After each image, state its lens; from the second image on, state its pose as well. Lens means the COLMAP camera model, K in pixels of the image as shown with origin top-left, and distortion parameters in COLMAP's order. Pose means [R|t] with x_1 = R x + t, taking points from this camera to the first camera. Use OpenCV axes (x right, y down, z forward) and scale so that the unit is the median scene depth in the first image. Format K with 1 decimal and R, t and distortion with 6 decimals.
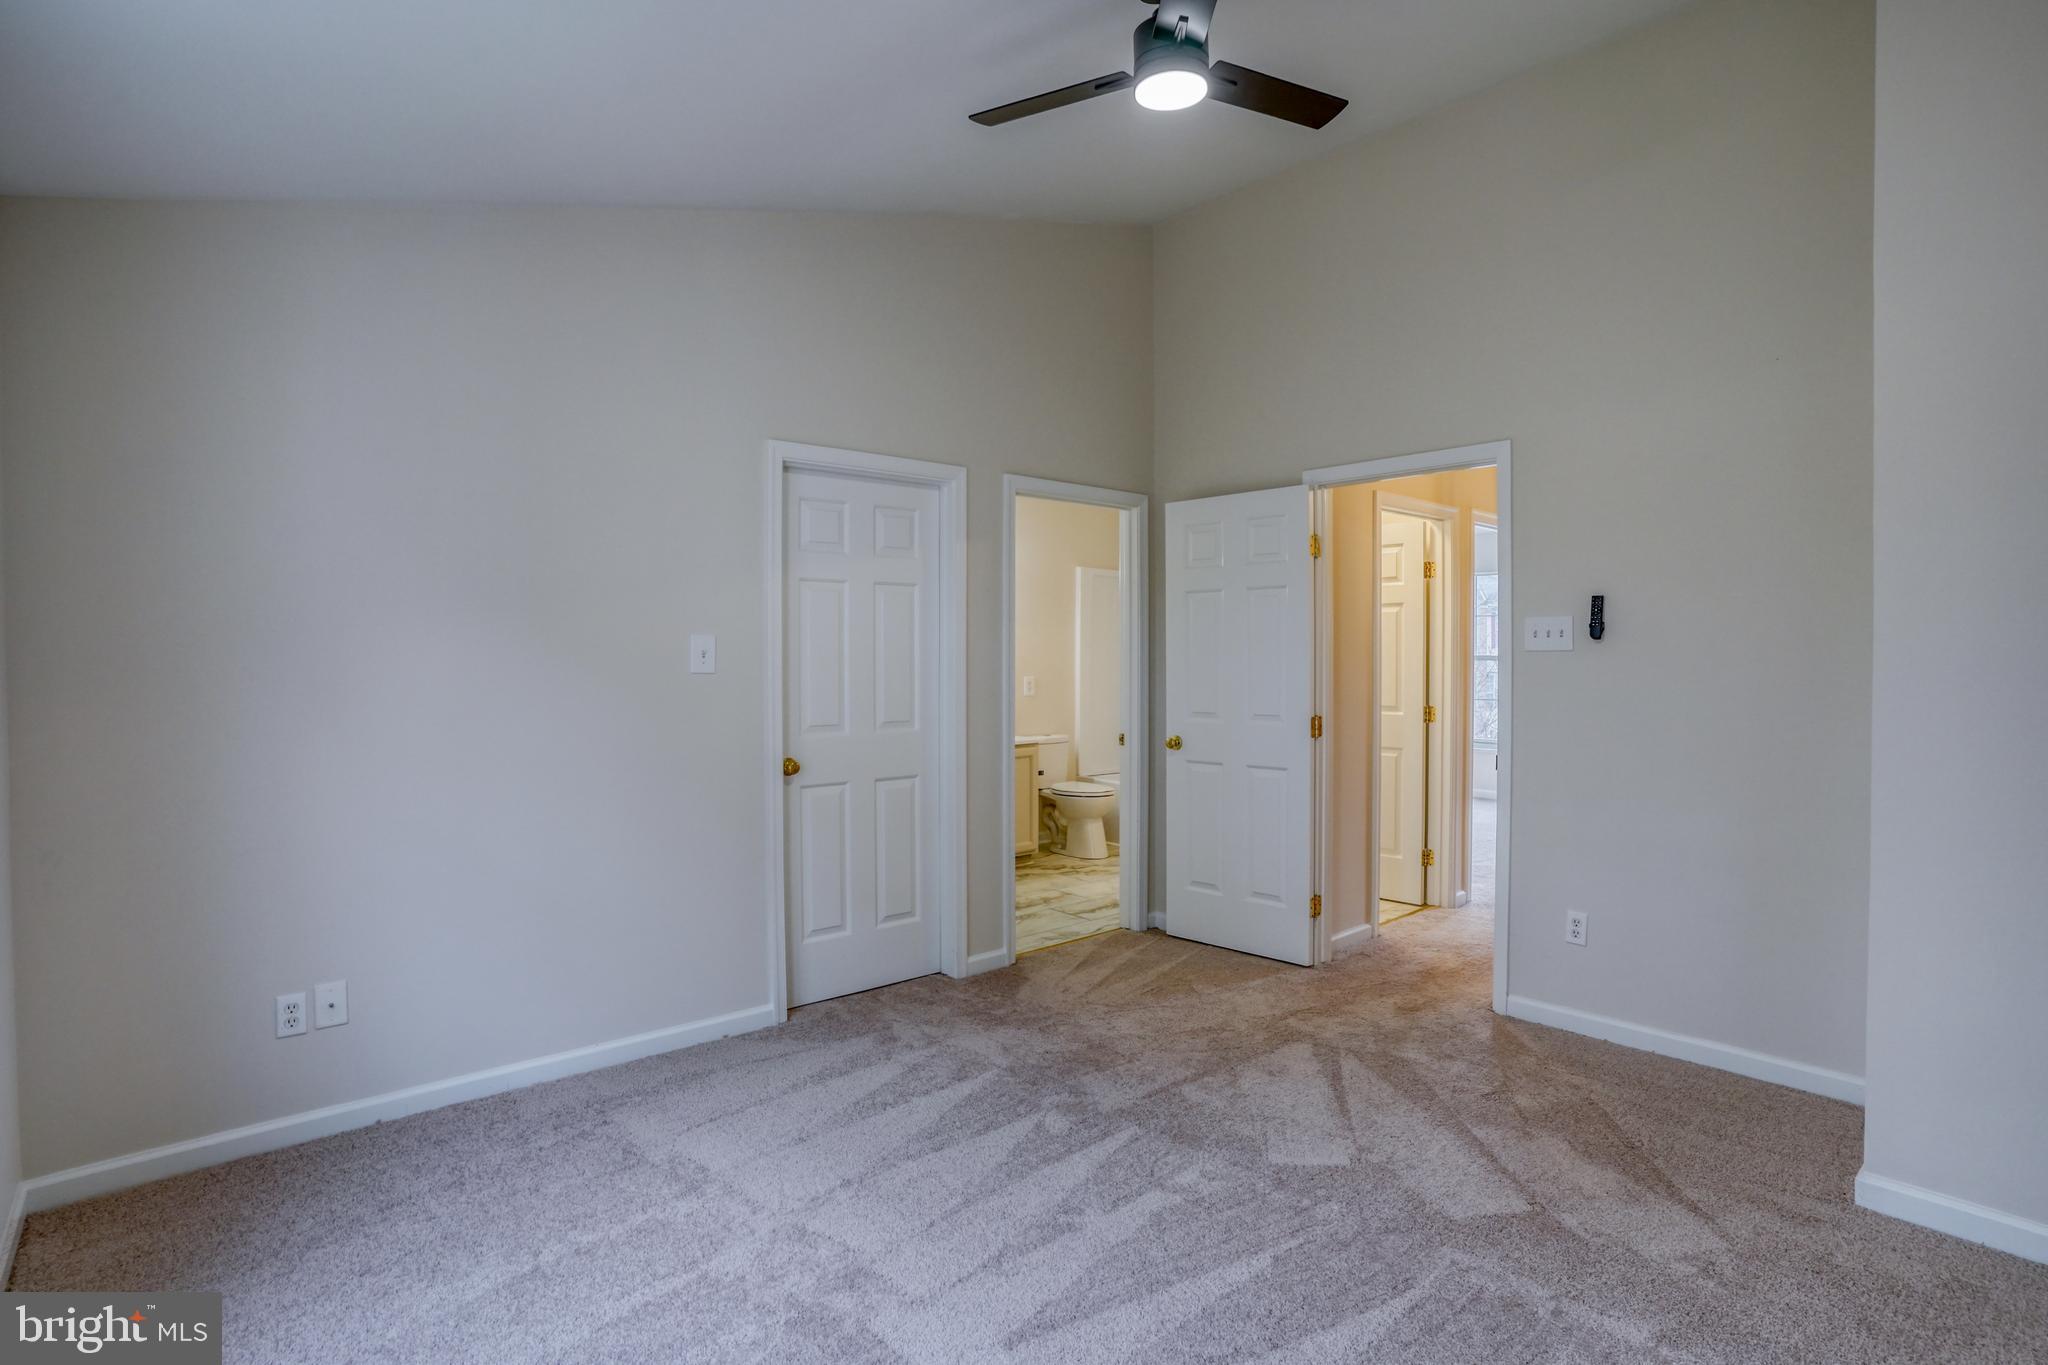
lens RADIAL K [[1049.6, 0, 1024.0], [0, 1049.6, 682.5], [0, 0, 1]] dist [-0.036170, 0.028545]
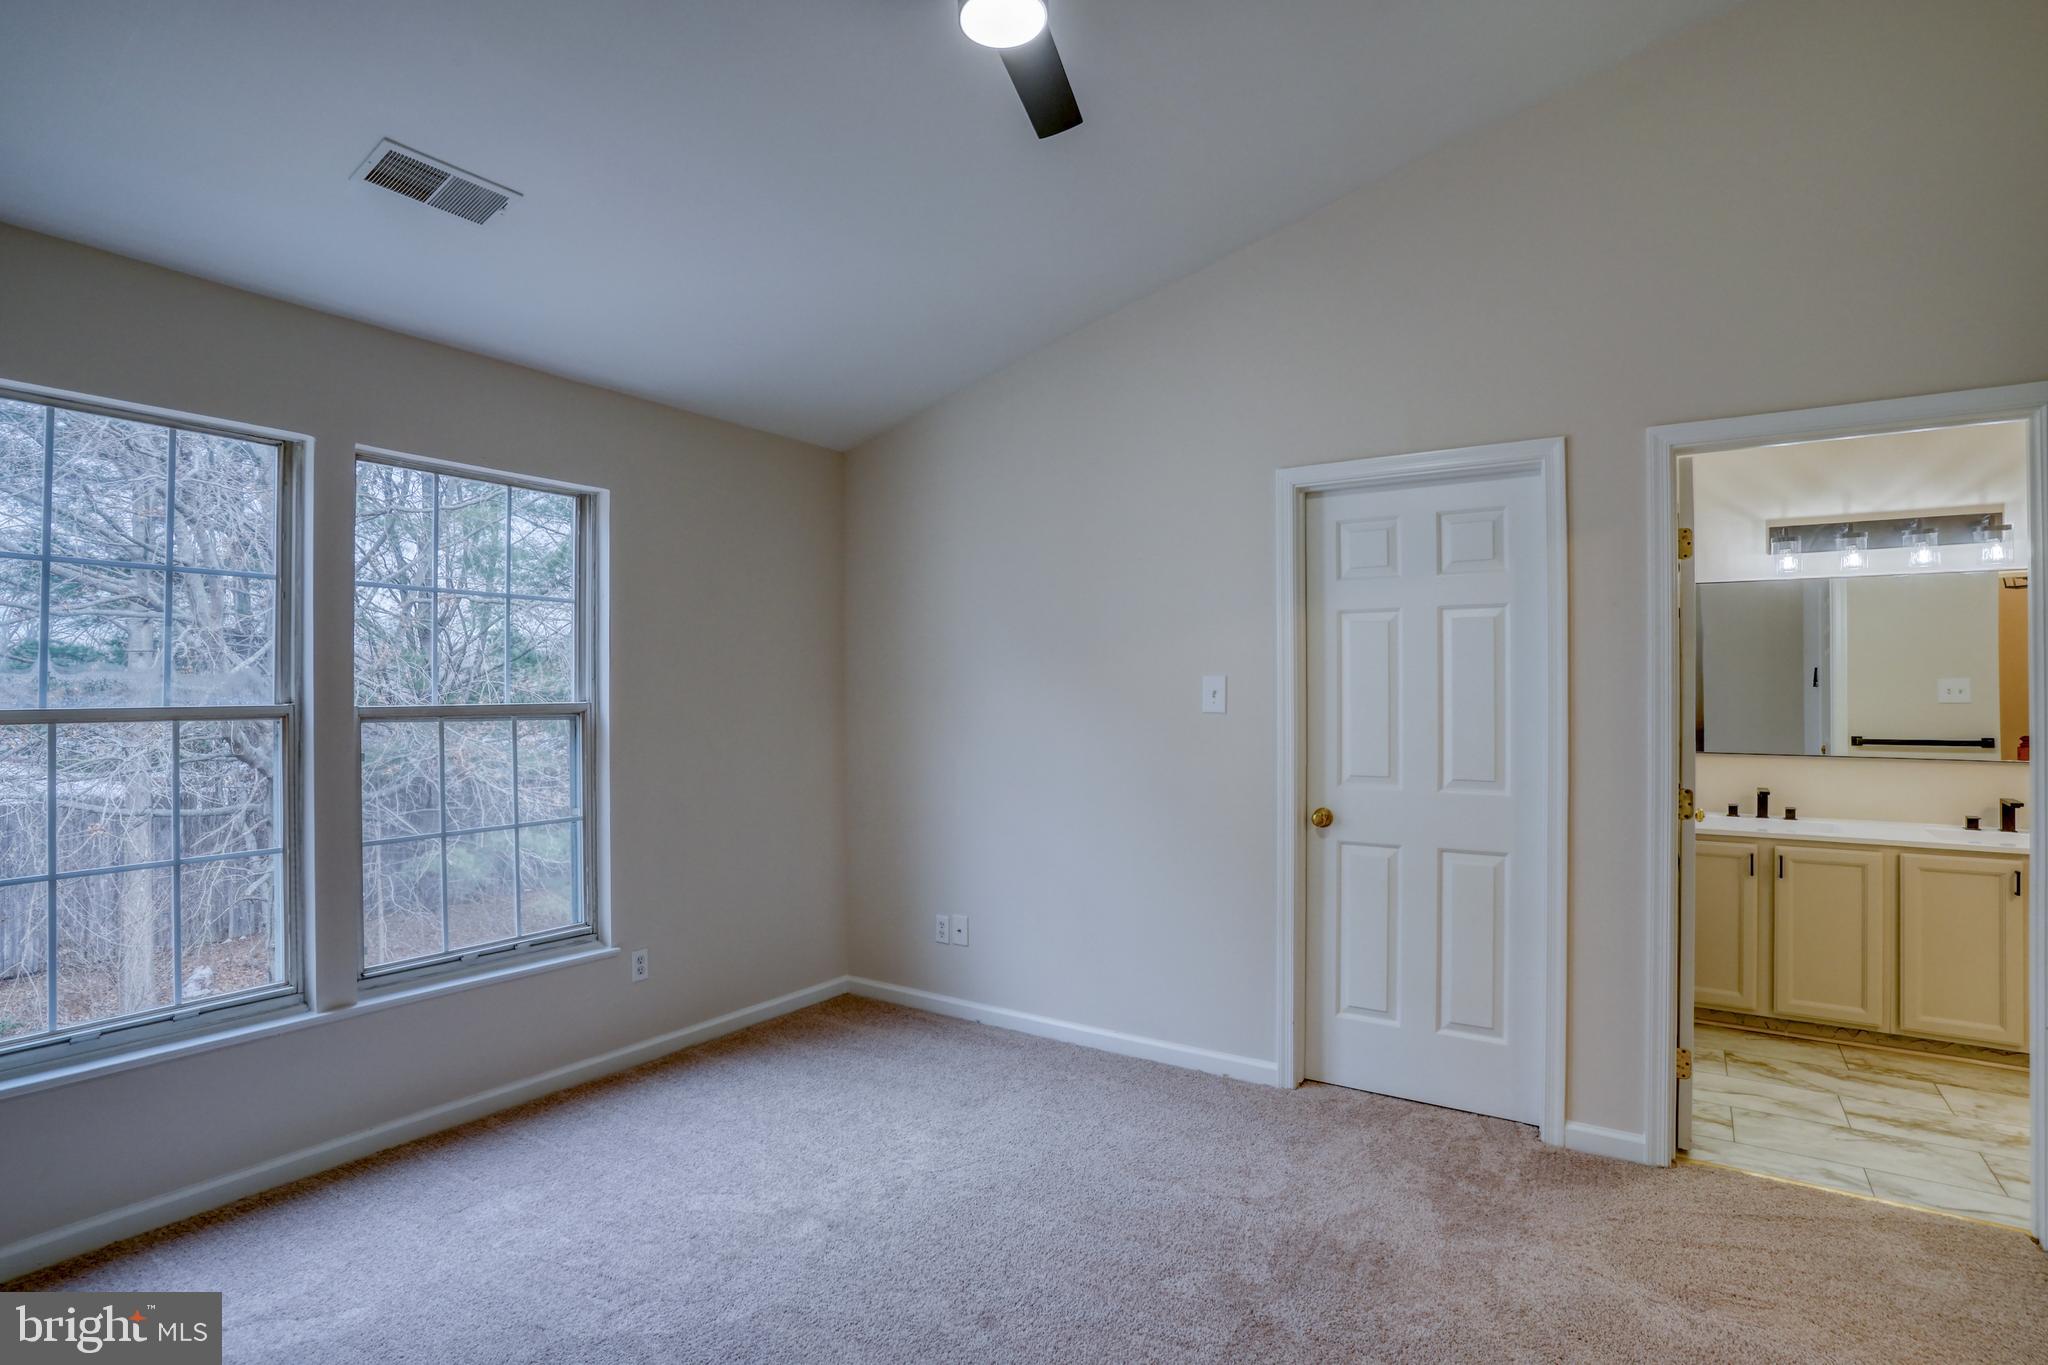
lens RADIAL K [[1049.6, 0, 1024.0], [0, 1049.6, 682.5], [0, 0, 1]] dist [-0.036170, 0.028545]
pose [[0.264390, -0.007964, -0.964383, 0.598501], [-0.025334, 0.999563, -0.015200, -0.016906], [0.964083, 0.028450, 0.264073, 0.507261]]
